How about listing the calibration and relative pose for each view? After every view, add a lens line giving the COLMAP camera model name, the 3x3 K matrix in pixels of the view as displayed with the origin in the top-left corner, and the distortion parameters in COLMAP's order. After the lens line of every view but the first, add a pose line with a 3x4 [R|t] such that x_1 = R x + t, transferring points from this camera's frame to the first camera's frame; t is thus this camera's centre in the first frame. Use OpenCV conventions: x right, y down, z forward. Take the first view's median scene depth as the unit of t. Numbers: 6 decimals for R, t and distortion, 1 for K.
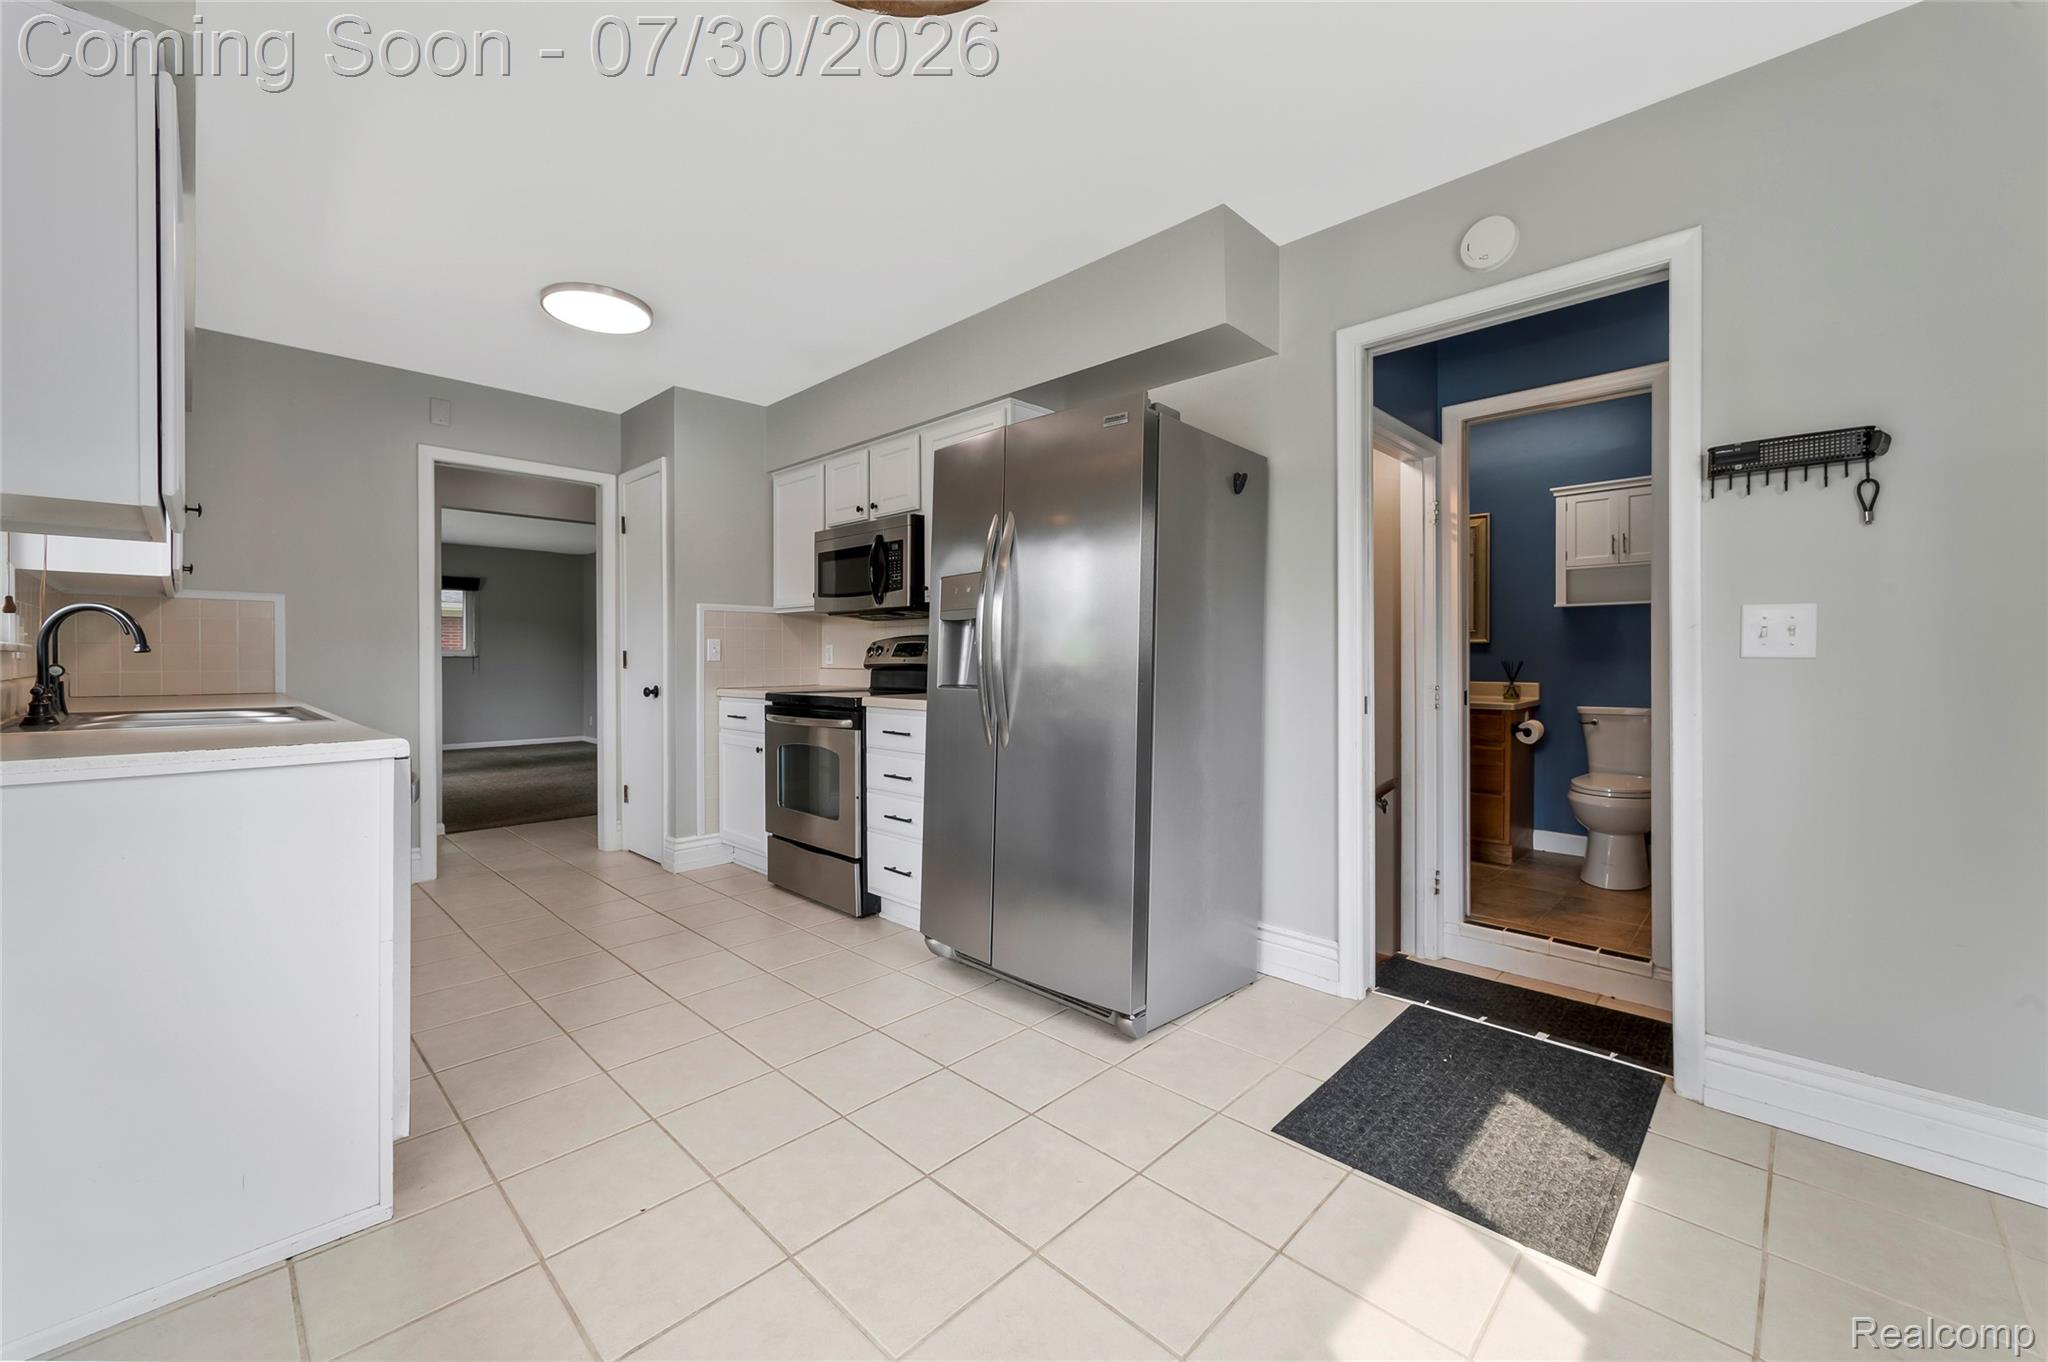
lens RADIAL K [[813.9, 0, 1005.3], [0, 813.9, 668.2], [0, 0, 1]] dist [0.008579, 0.000457]
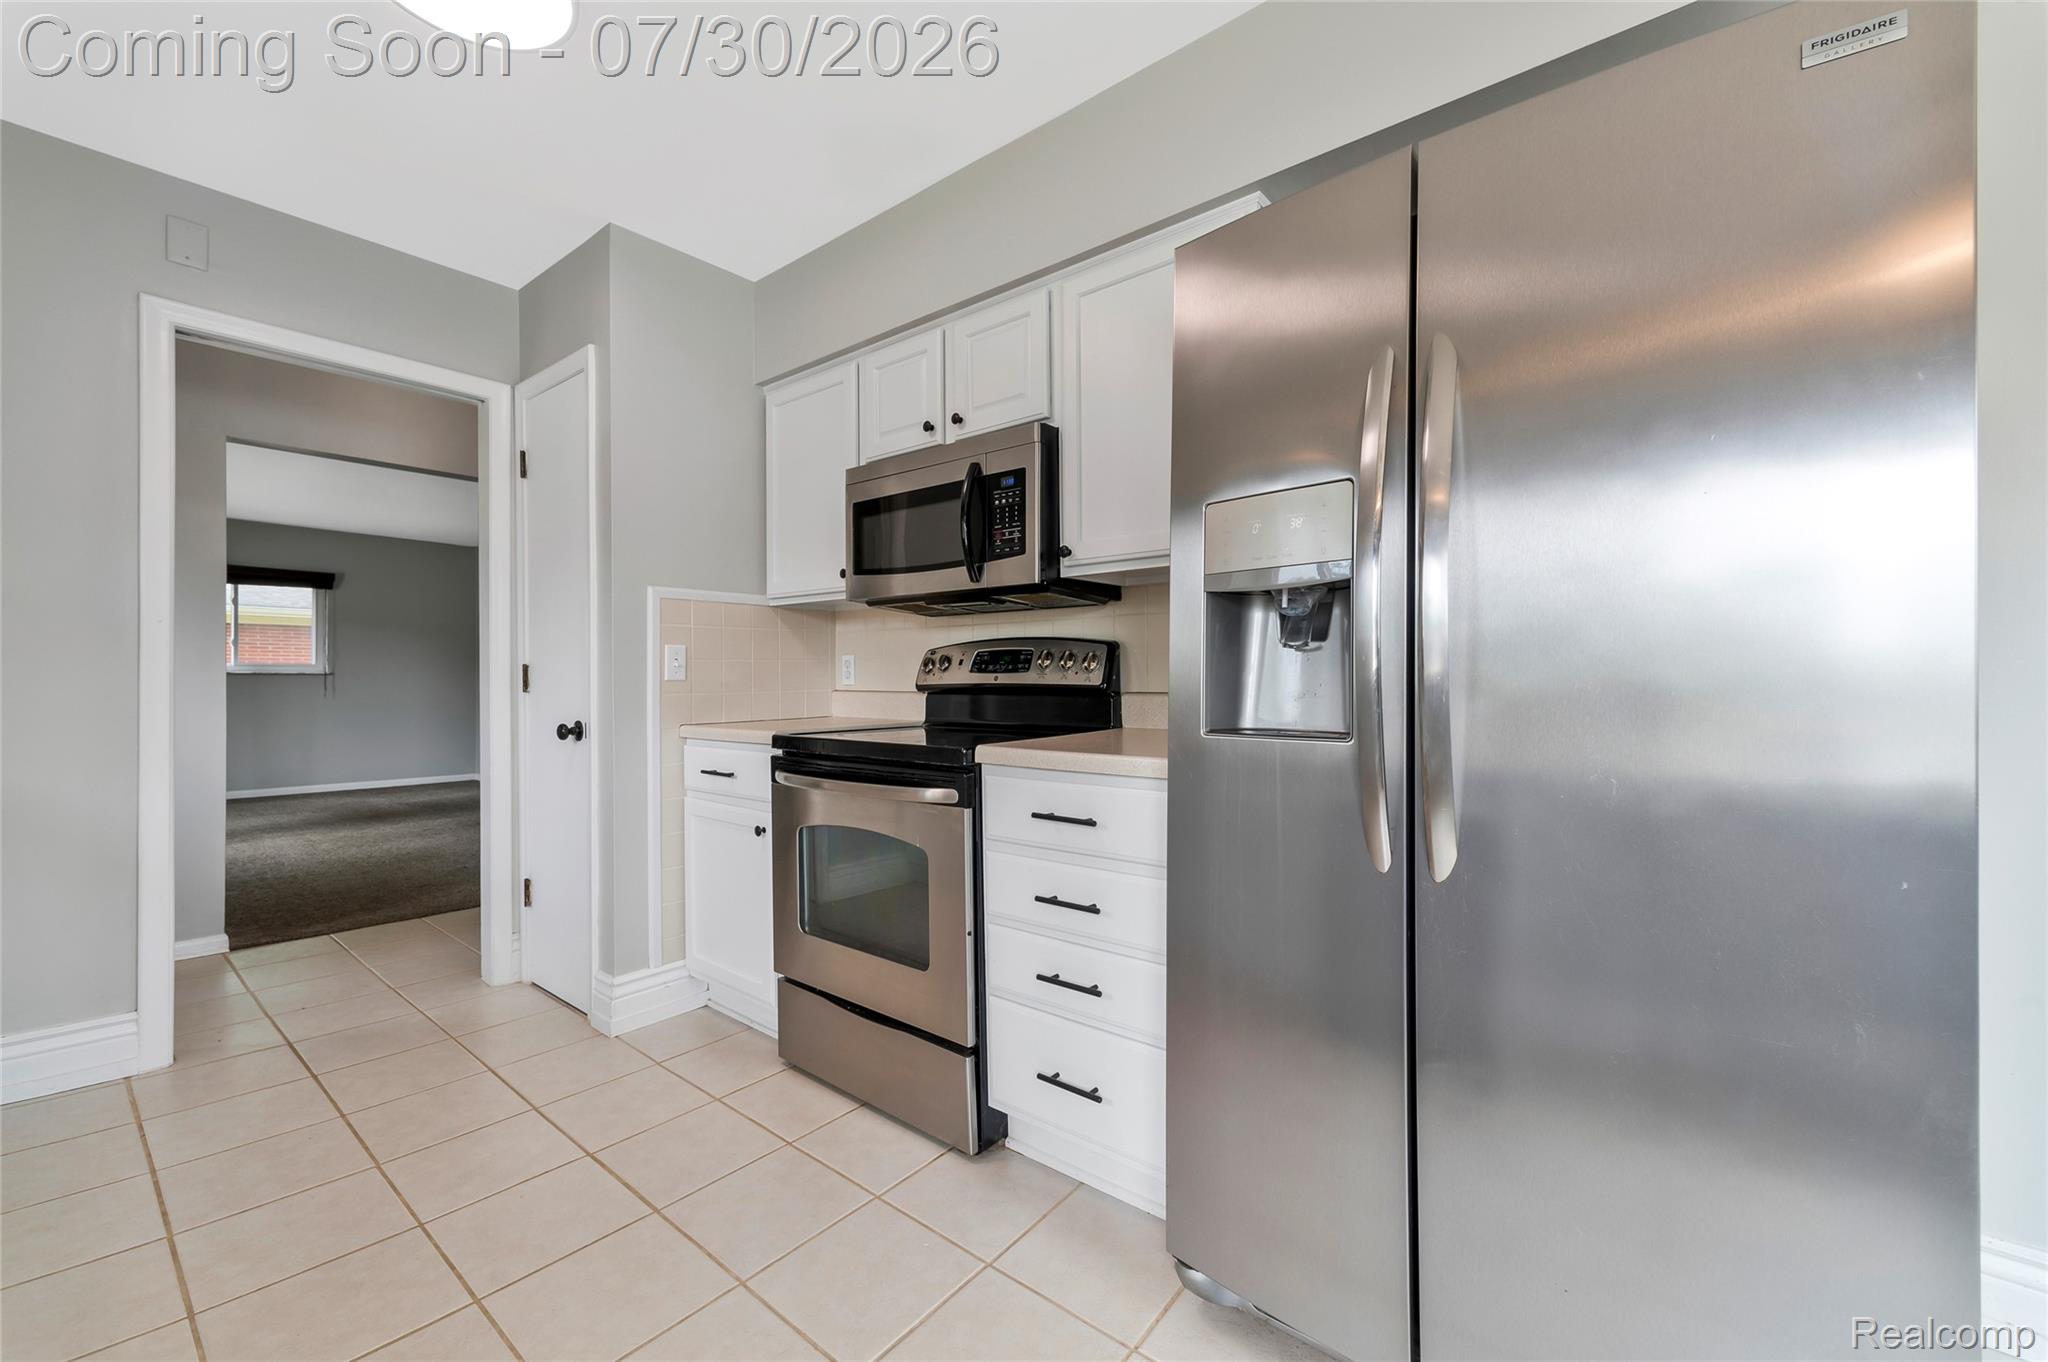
lens RADIAL K [[813.9, 0, 972.6], [0, 813.9, 680.6], [0, 0, 1]] dist [0.008579, 0.000457]
pose [[0.998040, -0.002519, 0.062536, -0.174113], [0.002902, 0.999978, -0.006043, -0.004164], [-0.062519, 0.006212, 0.998024, 0.376786]]
